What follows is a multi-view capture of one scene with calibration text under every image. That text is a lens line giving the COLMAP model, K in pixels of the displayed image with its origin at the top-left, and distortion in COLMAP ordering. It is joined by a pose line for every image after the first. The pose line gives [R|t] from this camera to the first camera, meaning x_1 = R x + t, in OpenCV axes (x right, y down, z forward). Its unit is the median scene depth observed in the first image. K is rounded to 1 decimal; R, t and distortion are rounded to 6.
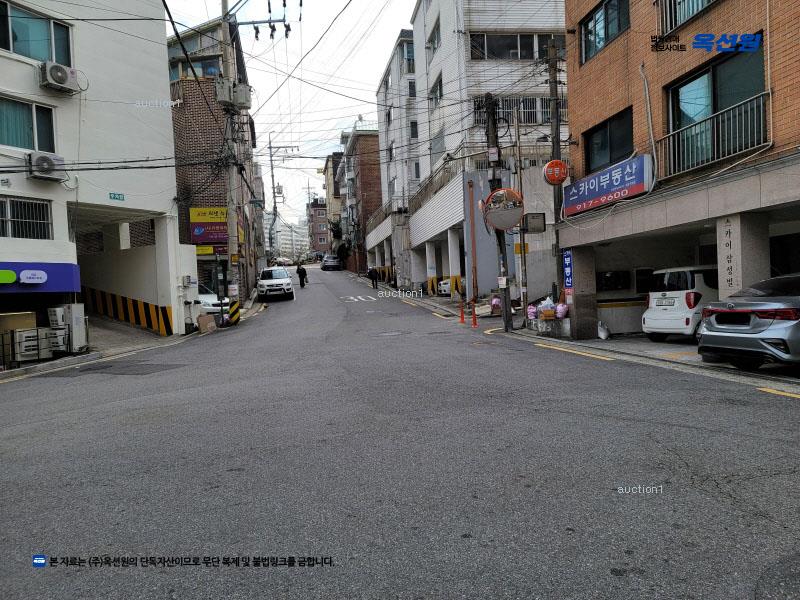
lens RADIAL K [[569.9, 0, 400.6], [0, 569.9, 298.0], [0, 0, 1]] dist [0.089617, -0.079517]
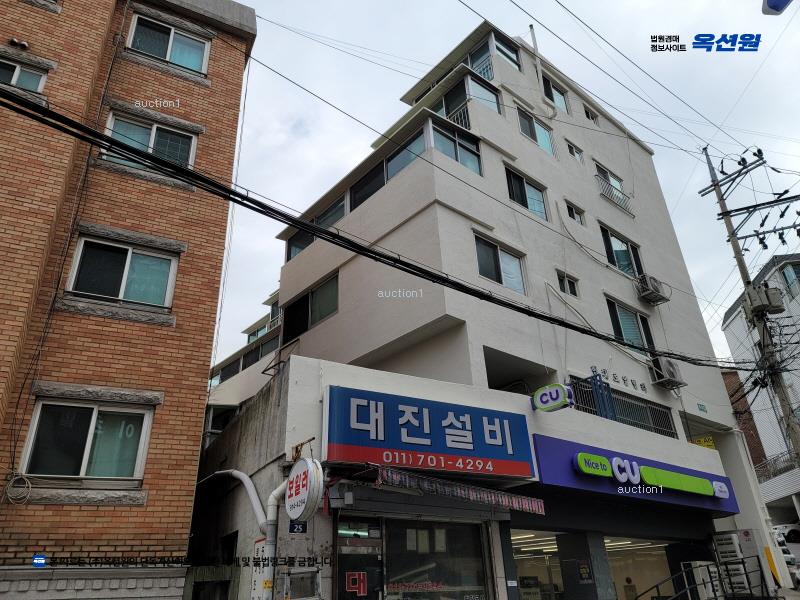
lens RADIAL K [[569.9, 0, 400.6], [0, 569.9, 298.0], [0, 0, 1]] dist [0.089617, -0.079517]
pose [[0.940784, -0.143605, -0.307088, -0.562897], [-0.010082, 0.893594, -0.448763, 0.071401], [0.338856, 0.425285, 0.839231, 0.021594]]
